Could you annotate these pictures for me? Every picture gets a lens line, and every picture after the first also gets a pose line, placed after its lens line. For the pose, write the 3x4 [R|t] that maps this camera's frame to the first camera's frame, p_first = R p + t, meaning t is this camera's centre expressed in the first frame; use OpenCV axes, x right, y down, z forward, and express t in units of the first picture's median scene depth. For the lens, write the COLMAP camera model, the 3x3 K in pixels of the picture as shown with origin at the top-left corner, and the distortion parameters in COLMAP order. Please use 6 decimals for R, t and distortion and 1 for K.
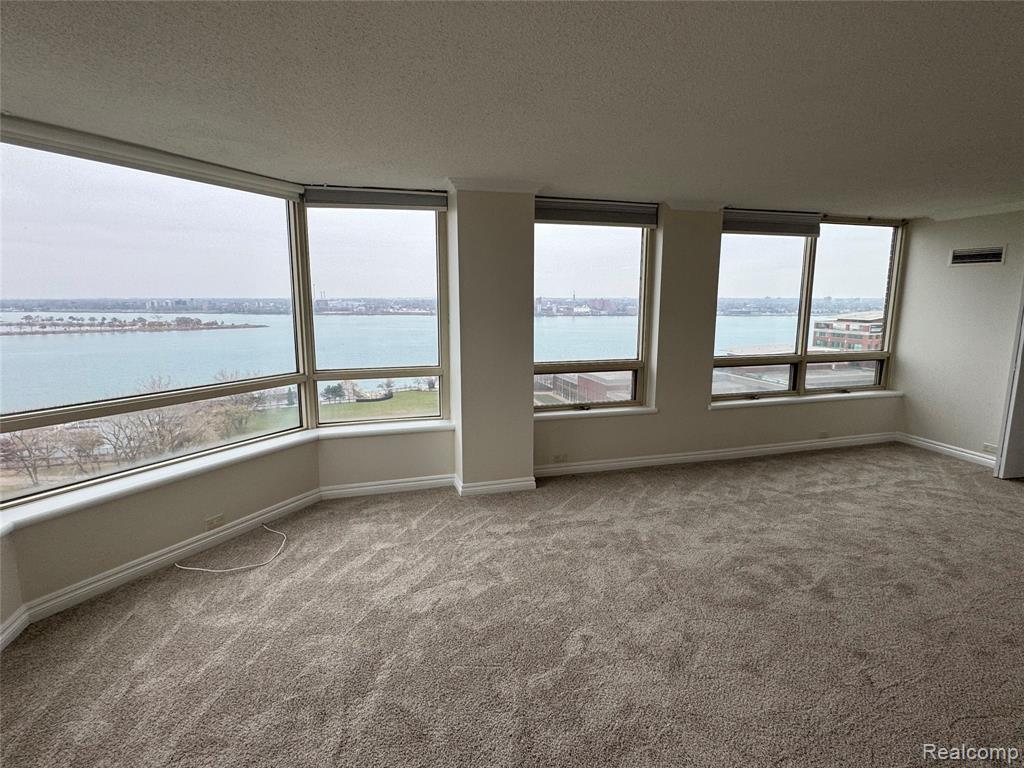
lens RADIAL K [[529.8, 0, 511.5], [0, 529.8, 368.3], [0, 0, 1]] dist [-0.003439, 0.001478]
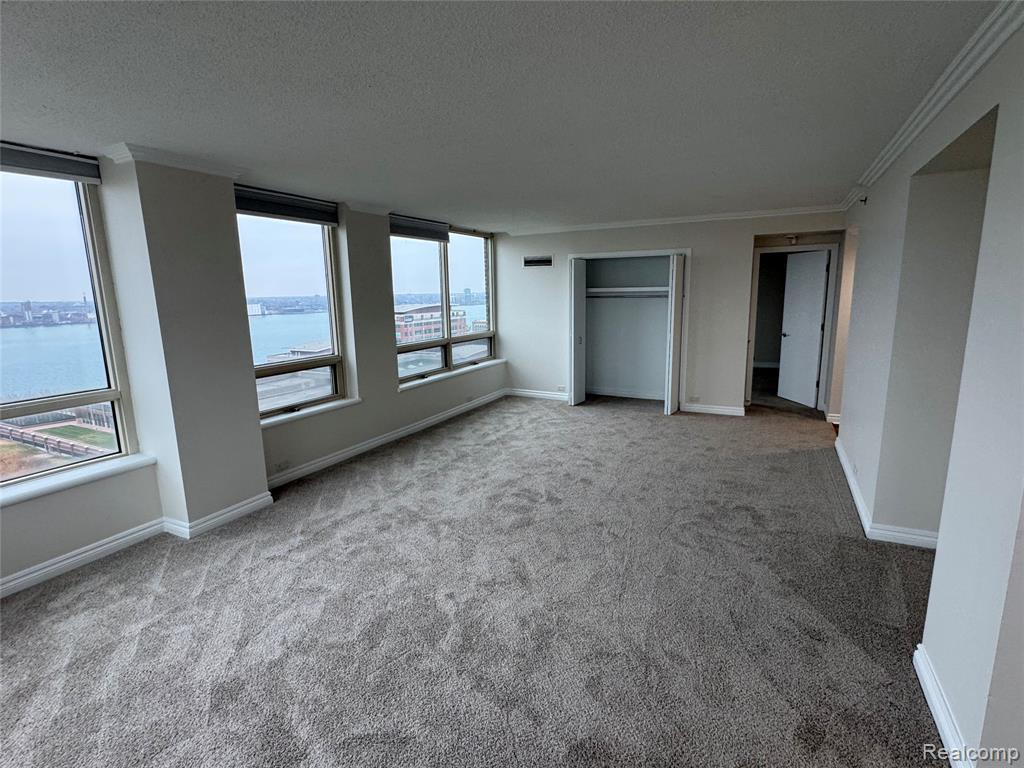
lens RADIAL K [[508.0, 0, 520.5], [0, 508.0, 362.9], [0, 0, 1]] dist [0.005516, -0.000326]
pose [[0.695147, -0.116240, 0.709407, -0.256975], [0.117640, 0.991931, 0.047257, -0.004628], [-0.709176, 0.050604, 0.703213, 0.066606]]
